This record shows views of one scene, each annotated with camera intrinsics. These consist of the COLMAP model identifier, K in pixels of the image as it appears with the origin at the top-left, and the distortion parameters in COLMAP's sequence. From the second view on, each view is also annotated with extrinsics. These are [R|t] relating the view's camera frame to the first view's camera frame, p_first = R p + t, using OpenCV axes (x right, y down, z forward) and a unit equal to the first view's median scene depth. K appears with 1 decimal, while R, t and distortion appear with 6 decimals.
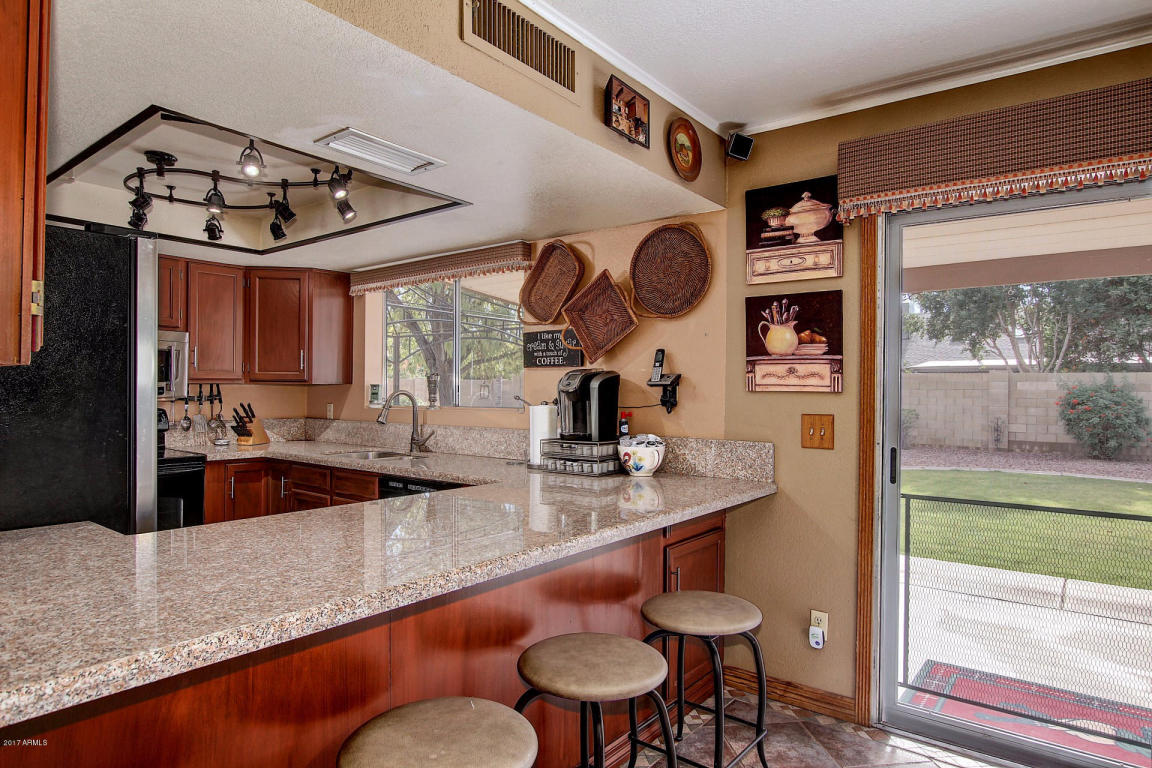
lens RADIAL K [[672.1, 0, 570.6], [0, 672.1, 387.2], [0, 0, 1]] dist [-0.028163, -0.000746]
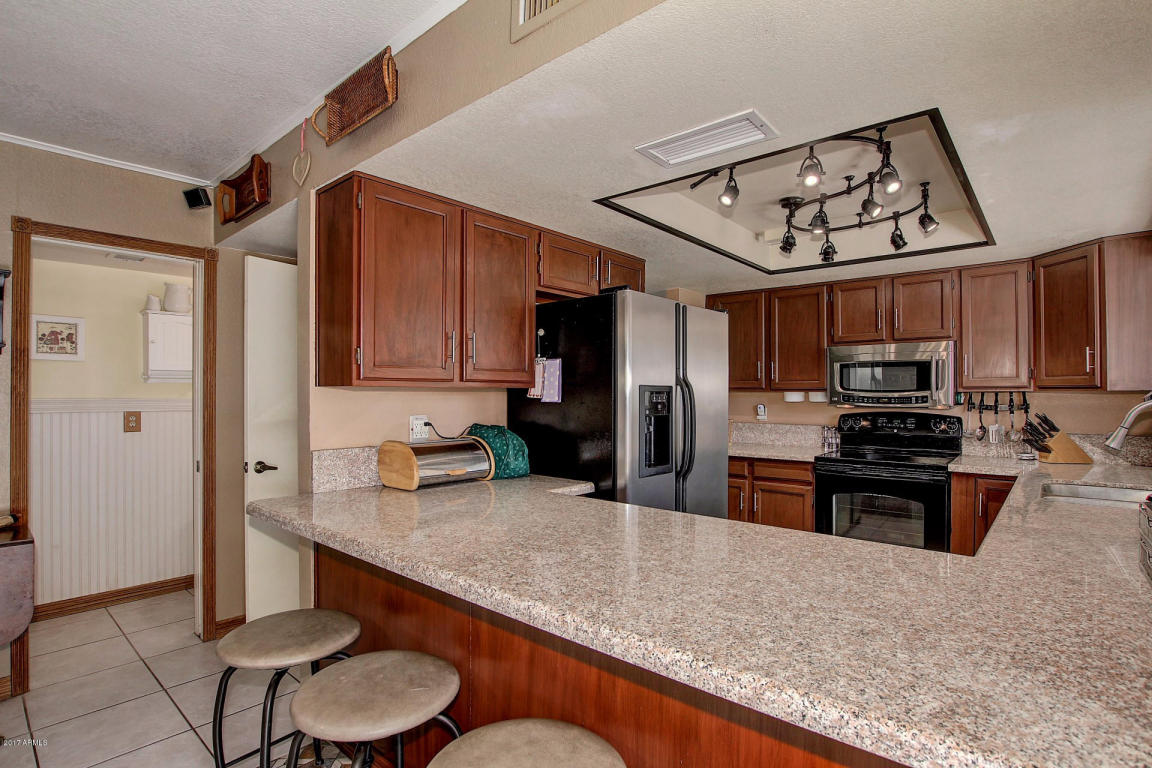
lens RADIAL K [[547.1, 0, 567.1], [0, 547.1, 392.0], [0, 0, 1]] dist [-0.026432, 0.000477]
pose [[-0.046980, -0.016308, -0.998763, 0.265637], [0.004755, 0.999852, -0.016549, 0.005126], [0.998885, -0.005527, -0.046895, 0.472049]]
